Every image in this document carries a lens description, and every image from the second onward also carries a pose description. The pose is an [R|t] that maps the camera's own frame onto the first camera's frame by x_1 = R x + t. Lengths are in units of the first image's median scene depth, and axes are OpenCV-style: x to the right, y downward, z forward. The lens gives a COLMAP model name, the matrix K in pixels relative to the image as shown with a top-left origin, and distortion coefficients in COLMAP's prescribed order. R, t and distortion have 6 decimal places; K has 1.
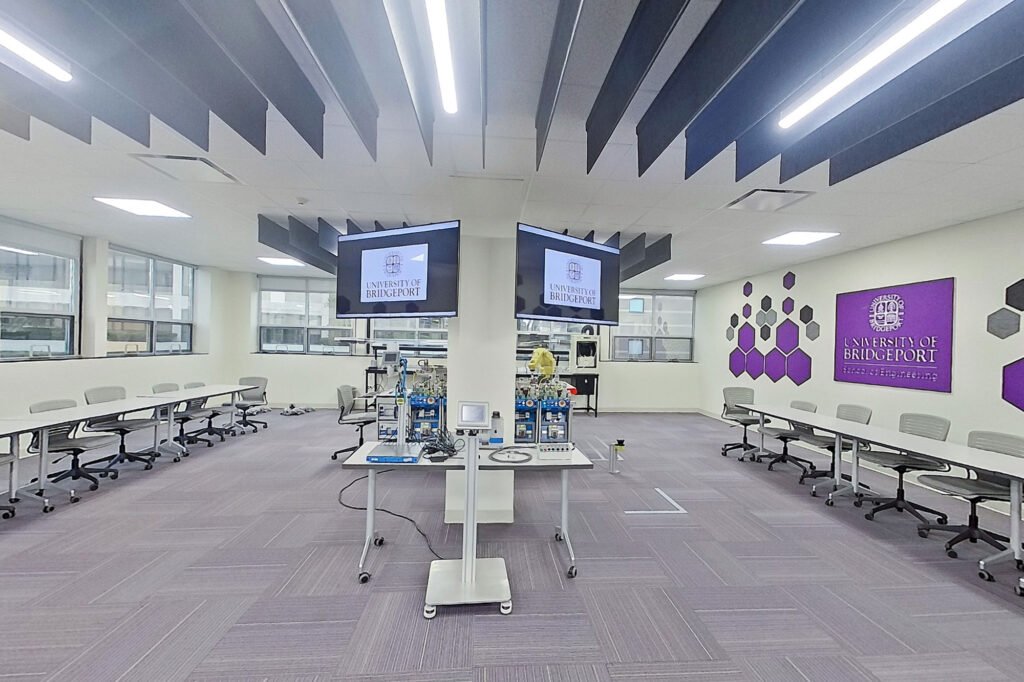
lens RADIAL K [[485.3, 0, 512.0], [0, 485.3, 341.0], [0, 0, 1]] dist [0.000527, 0.000128]
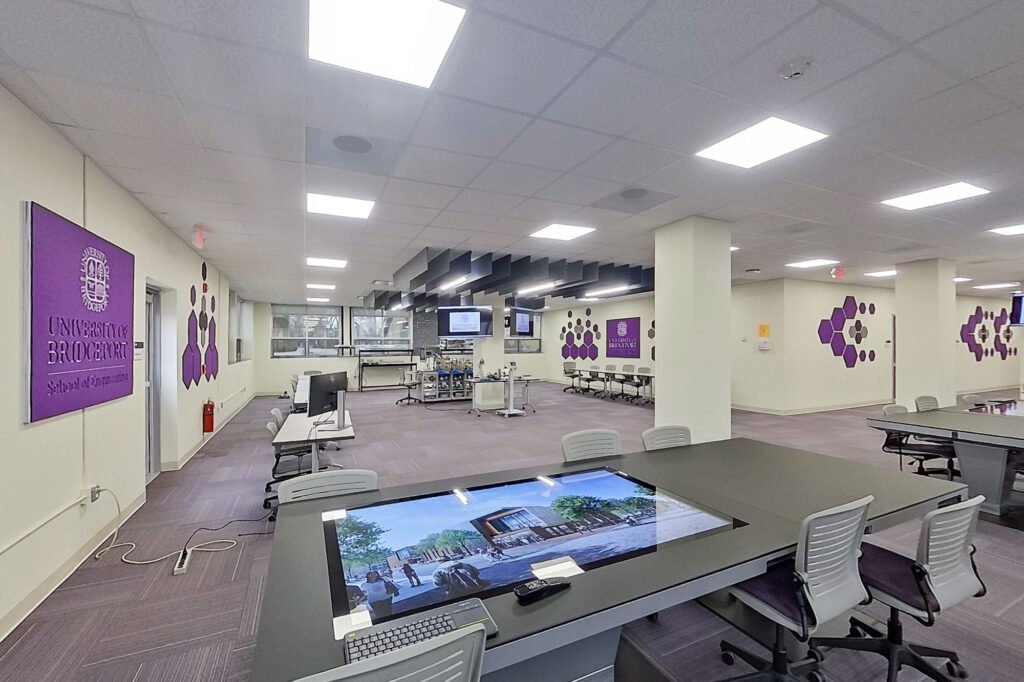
lens RADIAL K [[485.3, 0, 512.0], [0, 485.3, 341.0], [0, 0, 1]] dist [0.000527, 0.000128]
pose [[0.936525, -0.026098, 0.349628, -0.553236], [0.025878, 0.999651, 0.005302, -0.018669], [-0.349644, 0.004083, 0.936874, -0.989422]]
